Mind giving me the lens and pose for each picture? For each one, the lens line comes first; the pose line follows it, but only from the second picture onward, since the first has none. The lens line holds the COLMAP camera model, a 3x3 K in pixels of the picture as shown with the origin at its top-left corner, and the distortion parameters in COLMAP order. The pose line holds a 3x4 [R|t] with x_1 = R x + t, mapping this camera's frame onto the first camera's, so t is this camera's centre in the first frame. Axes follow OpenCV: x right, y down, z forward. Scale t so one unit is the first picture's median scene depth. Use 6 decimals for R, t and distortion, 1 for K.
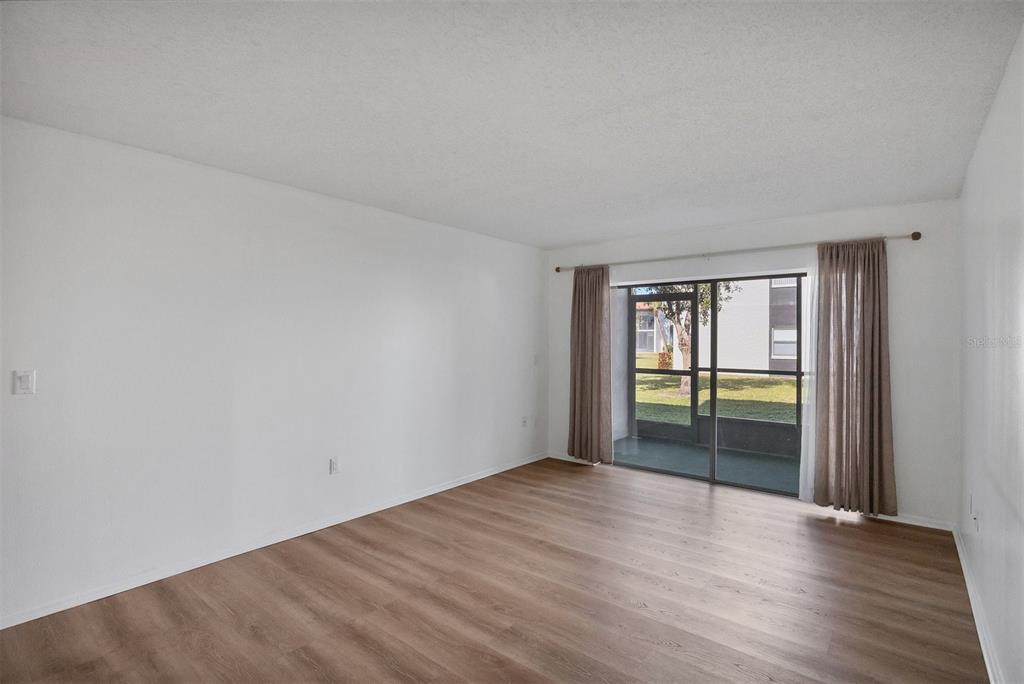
lens RADIAL K [[474.2, 0, 517.4], [0, 474.2, 342.6], [0, 0, 1]] dist [-0.004895, -0.000619]
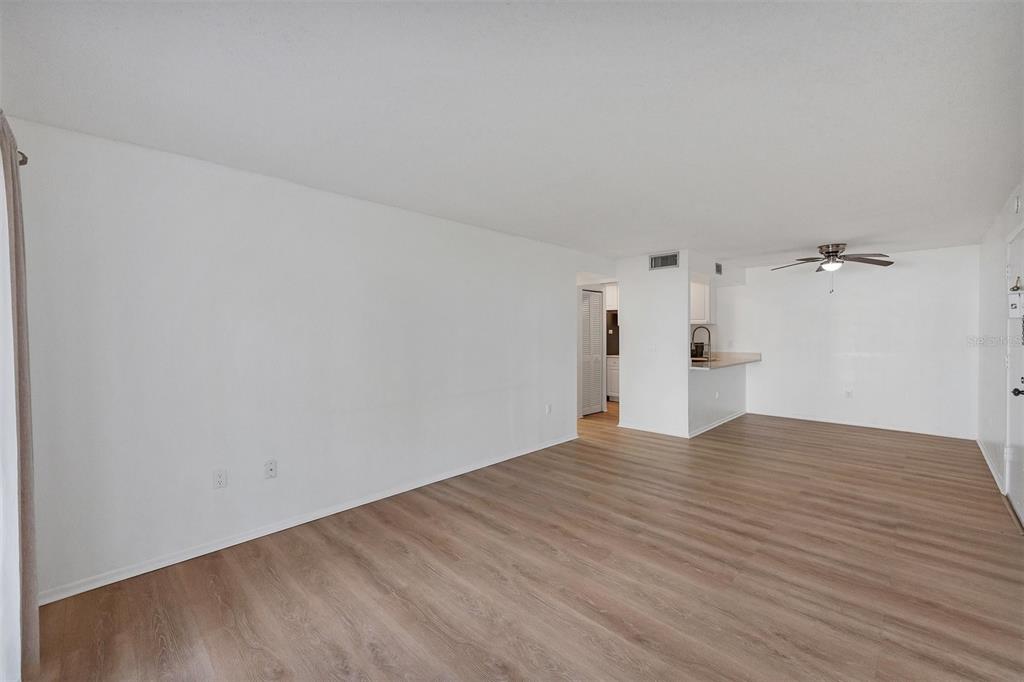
lens RADIAL K [[421.7, 0, 506.8], [0, 421.7, 339.4], [0, 0, 1]] dist [-0.004098, -0.000702]
pose [[-0.995101, 0.002389, 0.098830, 0.181118], [0.004344, 0.999799, 0.019576, -0.002889], [-0.098764, 0.019909, -0.994912, 1.670883]]
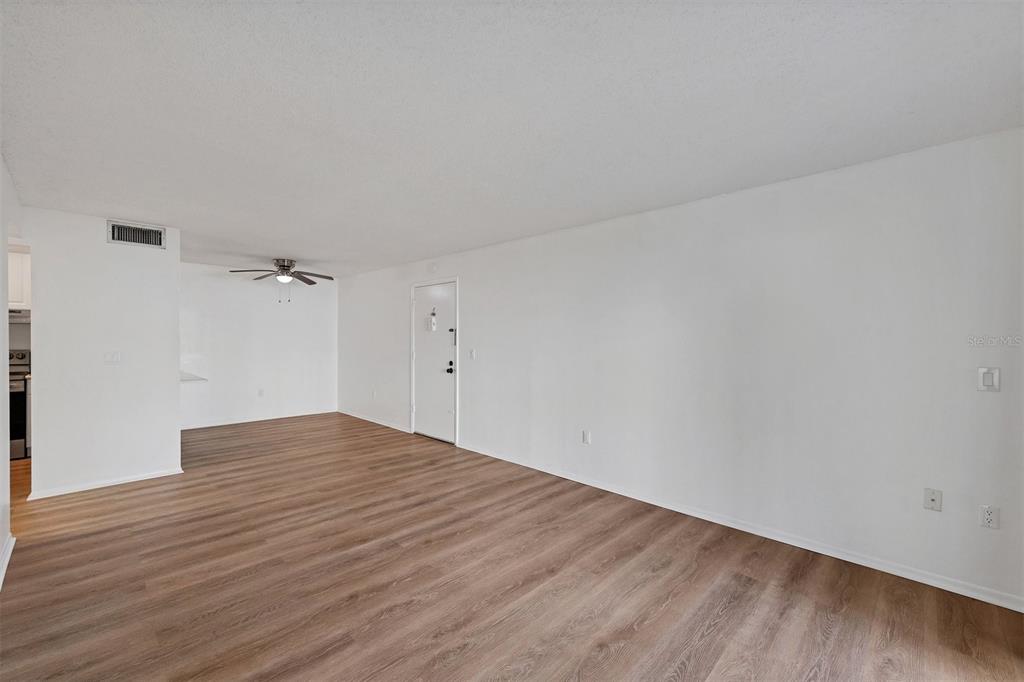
lens RADIAL K [[421.7, 0, 512.9], [0, 421.7, 337.7], [0, 0, 1]] dist [-0.004098, -0.000702]
pose [[-0.081665, -0.000677, -0.996660, 0.857375], [-0.008260, 0.999966, -0.000003, -0.000007], [0.996626, 0.008232, -0.081668, 1.042179]]
